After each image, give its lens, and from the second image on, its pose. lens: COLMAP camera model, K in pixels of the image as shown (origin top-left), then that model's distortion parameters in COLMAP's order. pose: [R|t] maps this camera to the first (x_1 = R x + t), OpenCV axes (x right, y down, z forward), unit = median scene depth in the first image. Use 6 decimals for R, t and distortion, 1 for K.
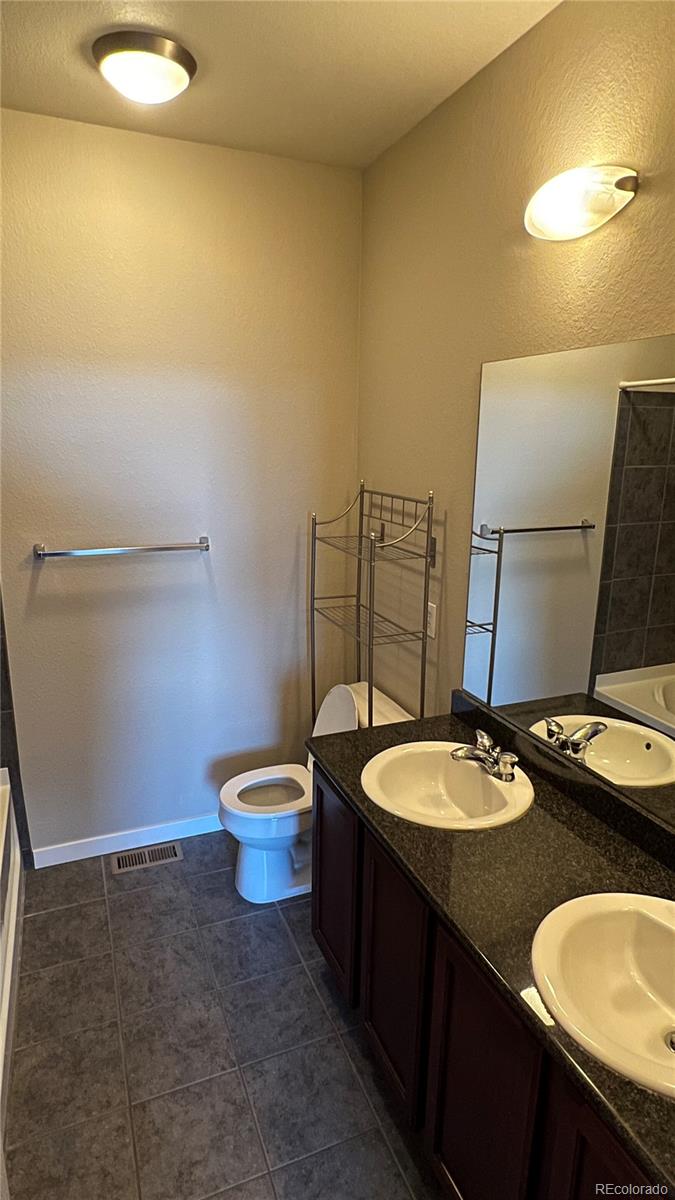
lens RADIAL K [[675.3, 0, 337.5], [0, 675.3, 600.0], [0, 0, 1]] dist [-0.003270, -0.000445]
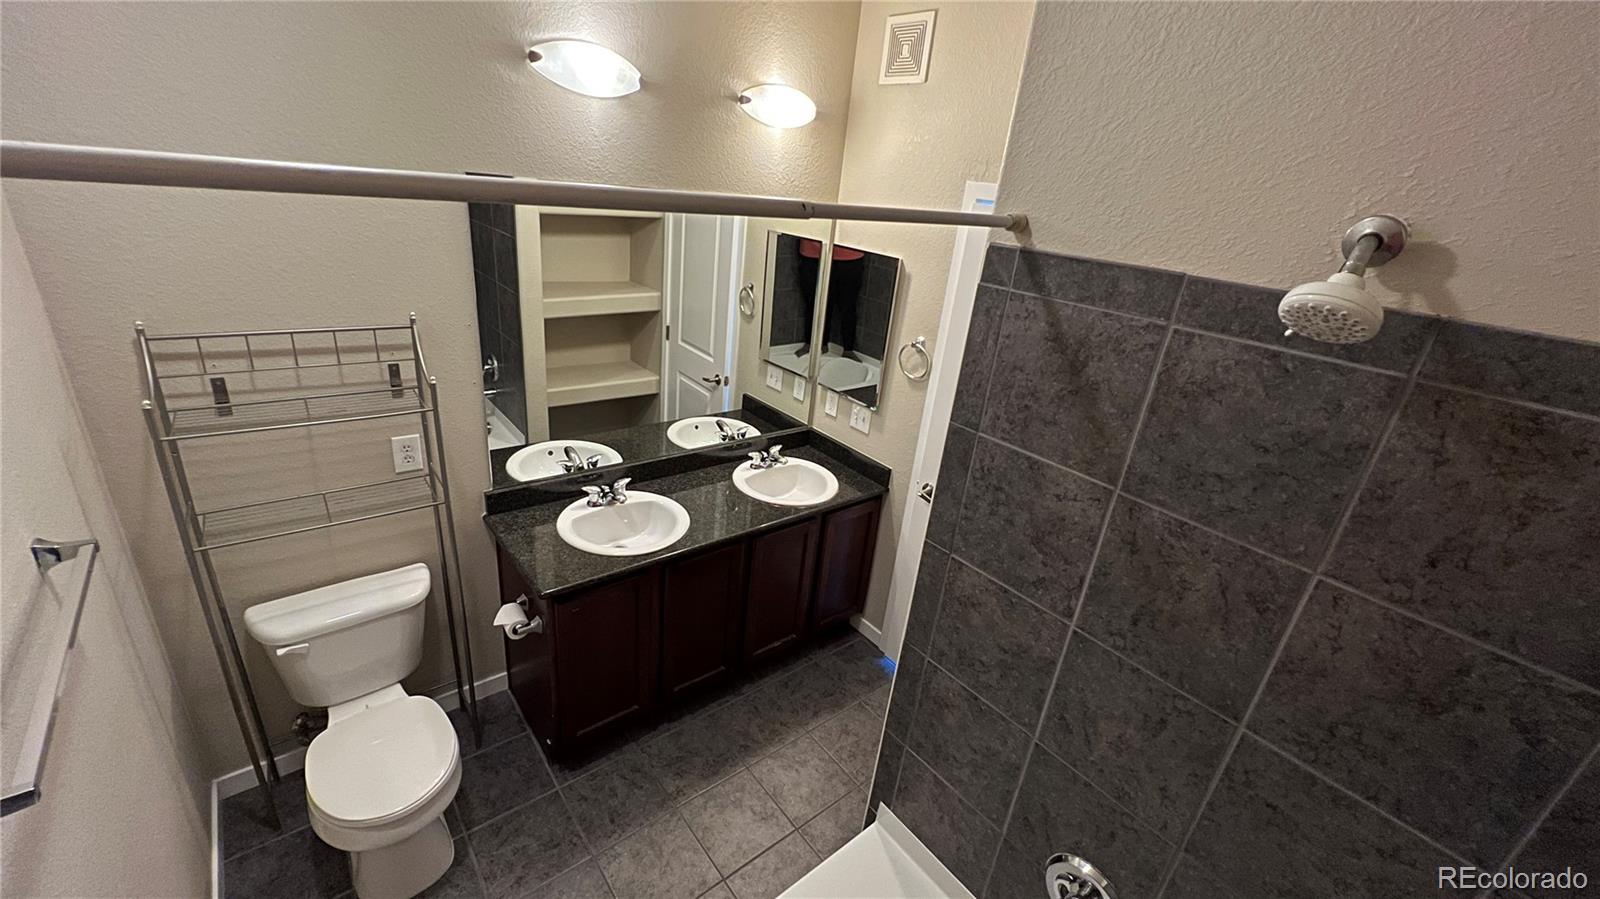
lens RADIAL K [[641.9, 0, 794.5], [0, 641.9, 450.0], [0, 0, 1]] dist [0.000538, 0.000309]
pose [[-0.288821, -0.415285, 0.862624, -0.919490], [0.121820, 0.877758, 0.463358, -0.381098], [-0.949601, 0.238912, -0.202925, 0.855742]]
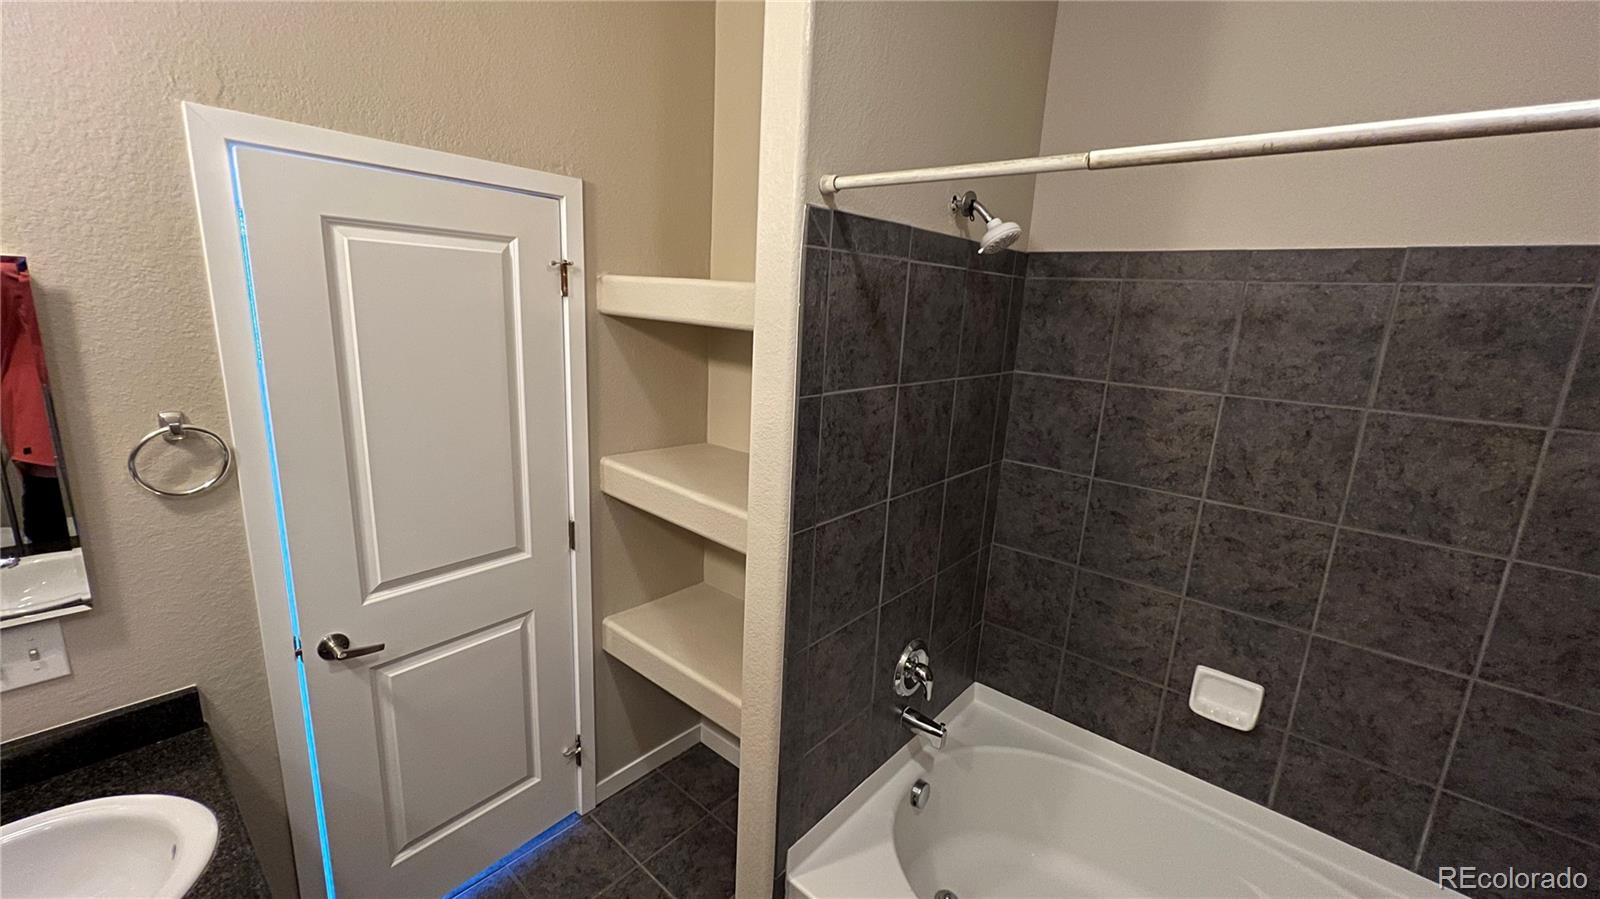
lens RADIAL K [[641.9, 0, 794.5], [0, 641.9, 450.0], [0, 0, 1]] dist [0.000538, 0.000309]
pose [[-0.893104, 0.044900, -0.447603, -0.037109], [-0.163559, 0.894499, 0.416078, -0.286725], [0.419062, 0.444810, -0.791537, 1.091112]]
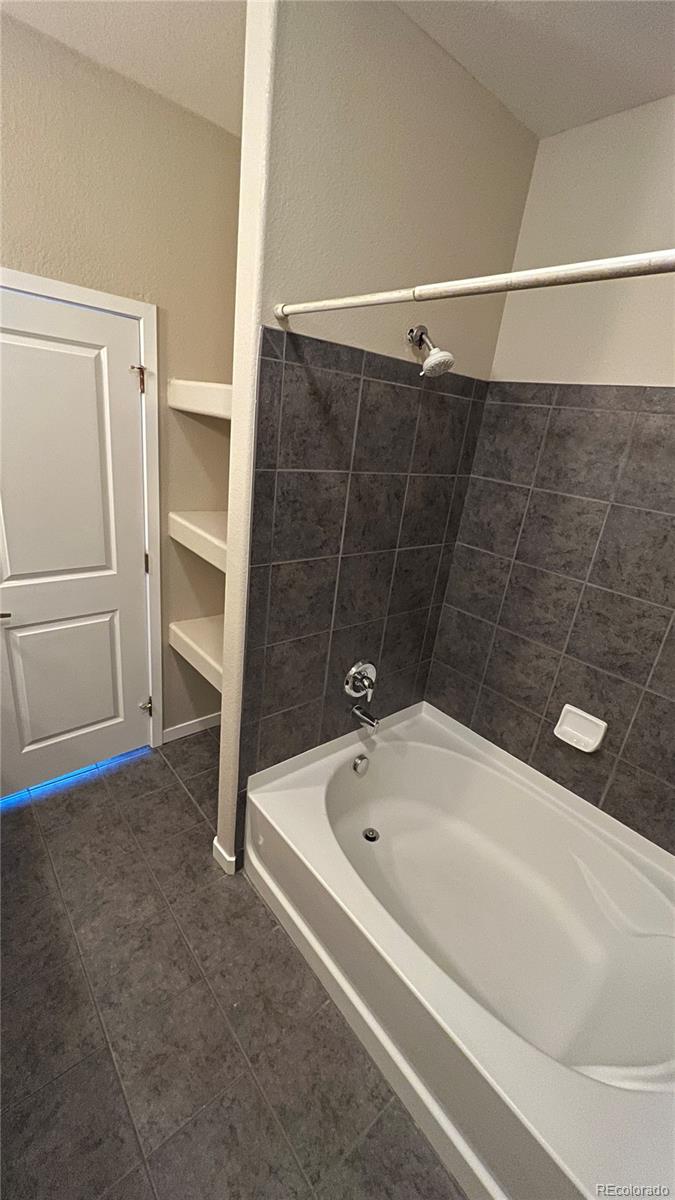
lens RADIAL K [[481.5, 0, 337.5], [0, 481.5, 600.0], [0, 0, 1]] dist [0.000538, 0.000309]
pose [[-0.943898, -0.006379, -0.330175, -0.223358], [-0.195166, 0.817305, 0.542146, -0.312138], [0.266396, 0.576169, -0.772698, 1.238015]]
